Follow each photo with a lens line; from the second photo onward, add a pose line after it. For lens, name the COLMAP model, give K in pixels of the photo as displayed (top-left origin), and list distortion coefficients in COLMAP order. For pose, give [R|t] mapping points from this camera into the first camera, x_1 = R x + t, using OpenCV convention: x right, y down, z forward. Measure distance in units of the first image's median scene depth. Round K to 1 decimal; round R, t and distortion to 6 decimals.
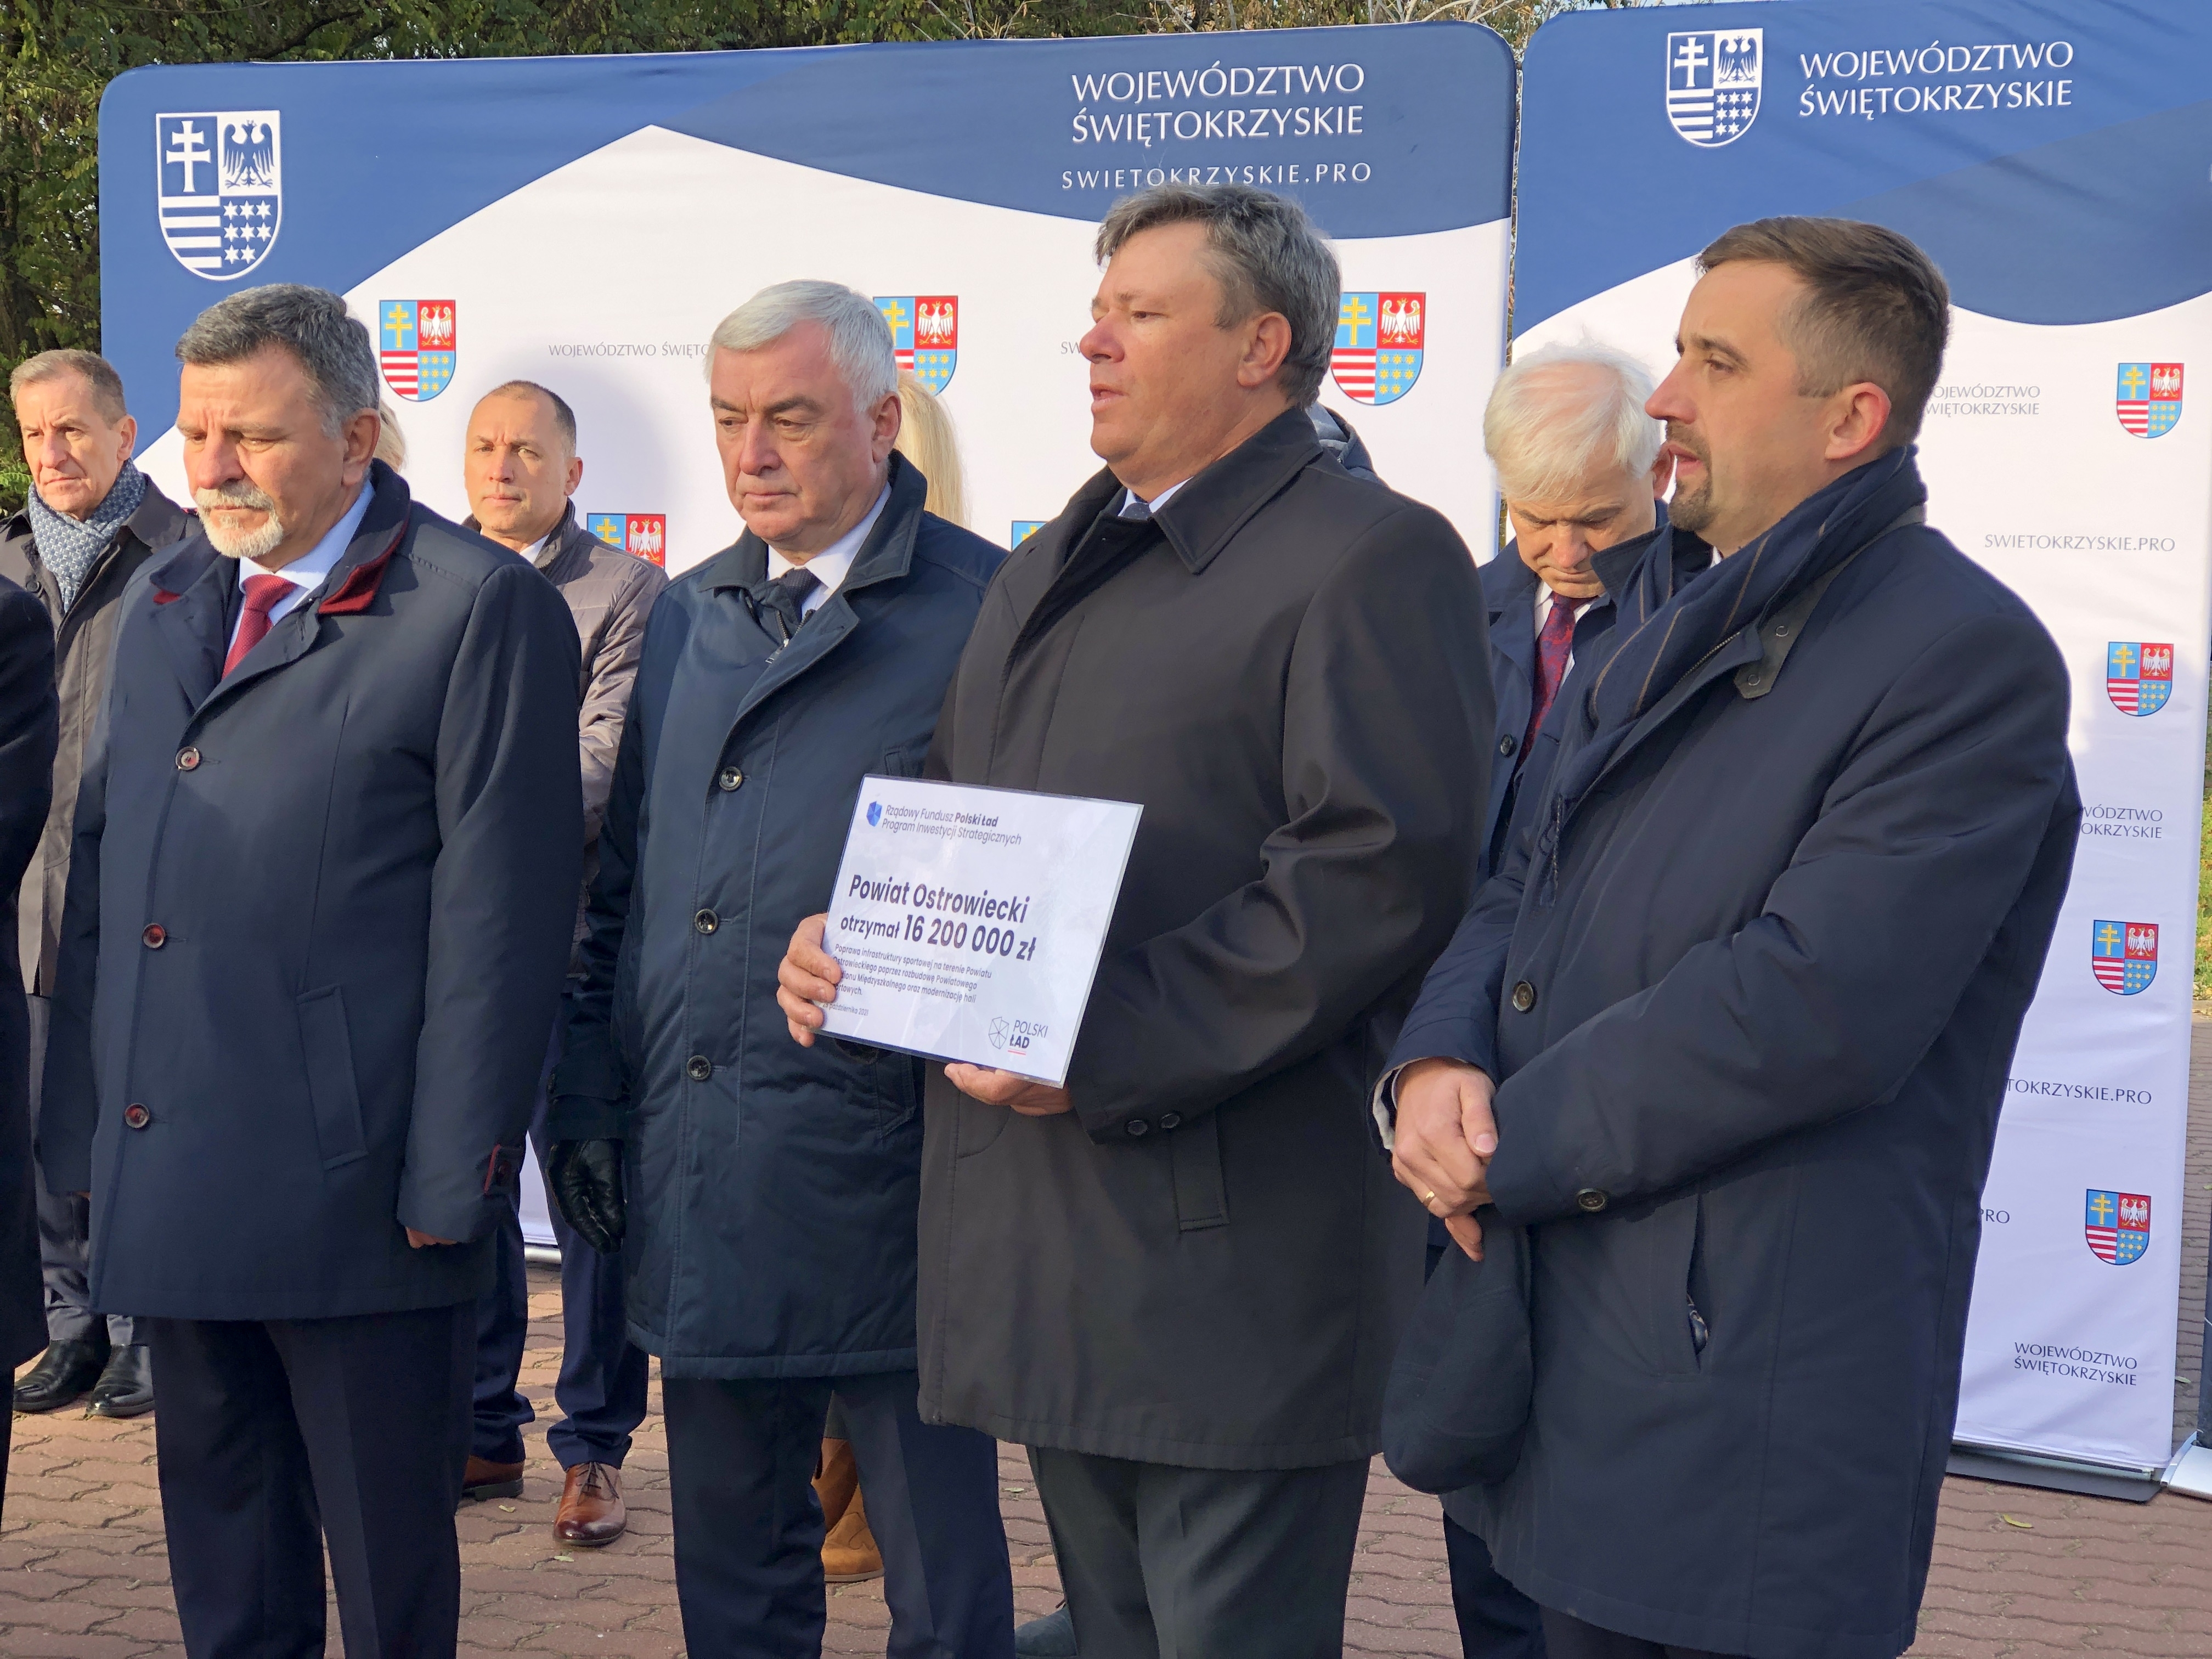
lens RADIAL K [[3610.5, 0, 1082.9], [0, 3610.5, 807.7], [0, 0, 1]] dist [0.053756, 0.000000]
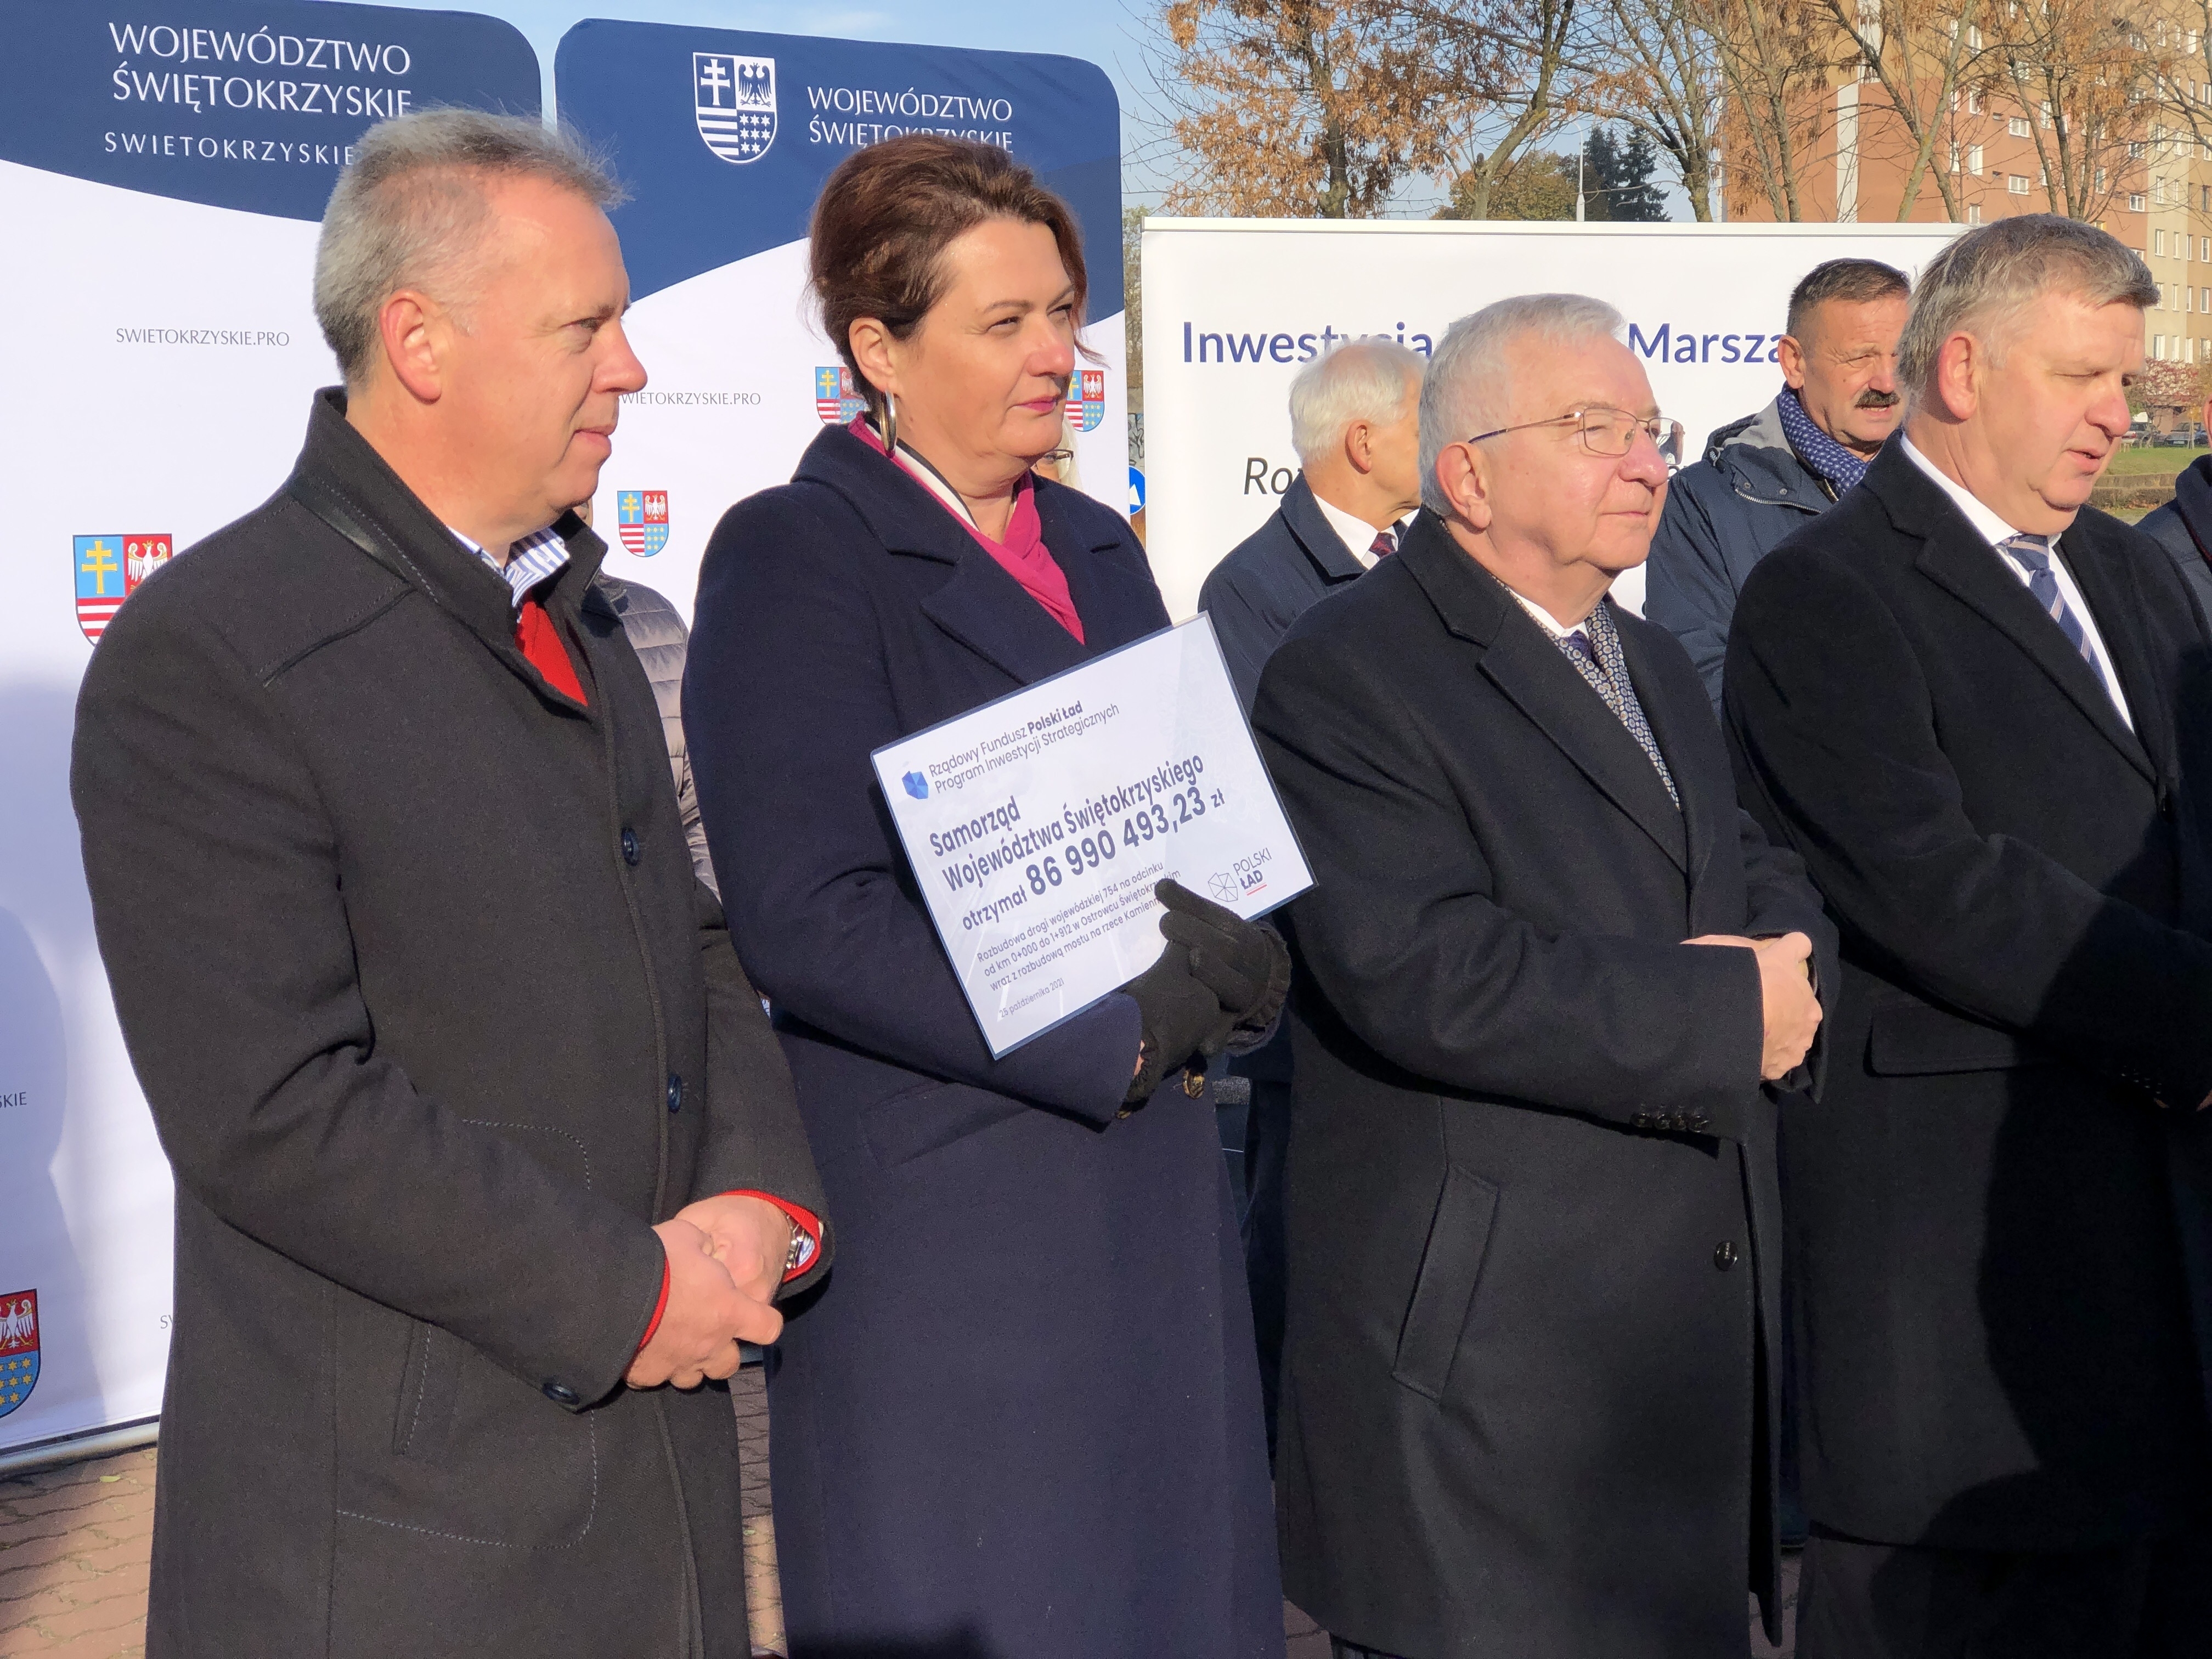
lens RADIAL K [[3610.5, 0, 1109.0], [0, 3610.5, 840.7], [0, 0, 1]] dist [0.053756, 0.000000]
pose [[0.424677, -0.107169, 0.898980, -0.714464], [0.097567, 0.992604, 0.072240, -0.046200], [-0.900072, 0.057033, 0.431992, 0.416765]]
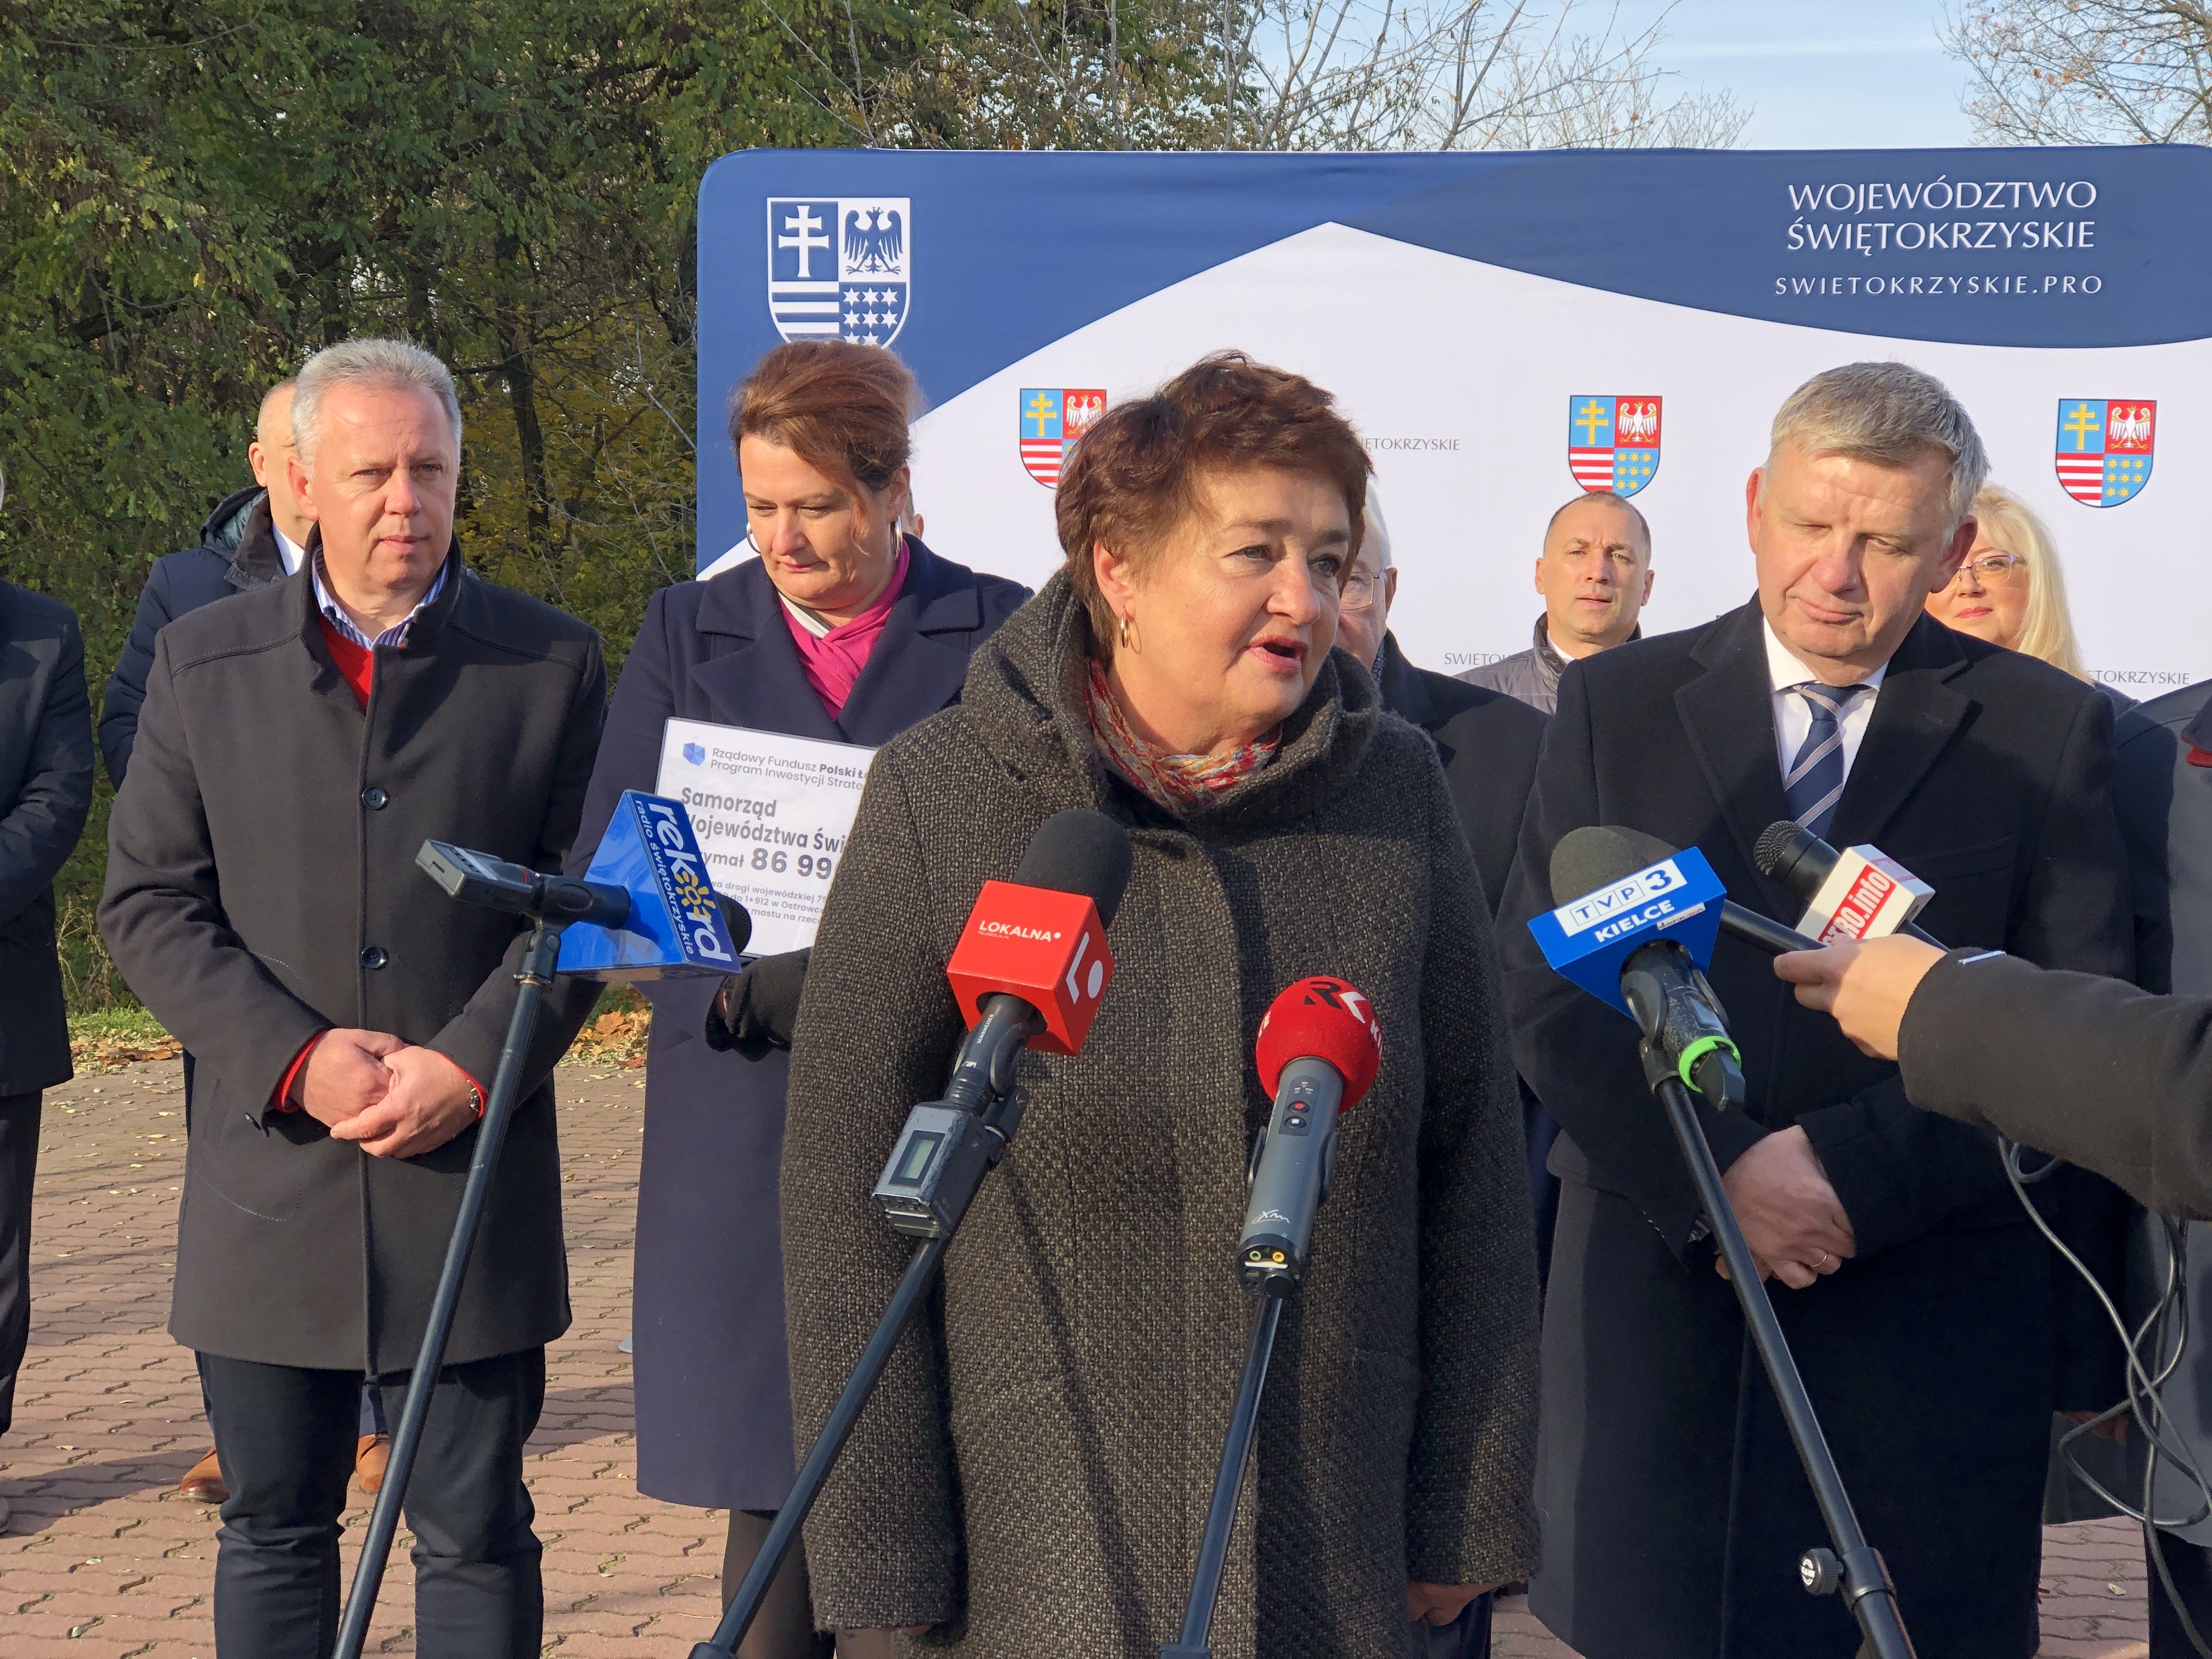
lens RADIAL K [[3610.5, 0, 1097.2], [0, 3610.5, 801.7], [0, 0, 1]] dist [0.053756, 0.000000]
pose [[0.985516, -0.006159, 0.169469, -0.375360], [0.008230, 0.999900, -0.011519, -0.016302], [-0.169381, 0.012747, 0.985468, 0.017586]]
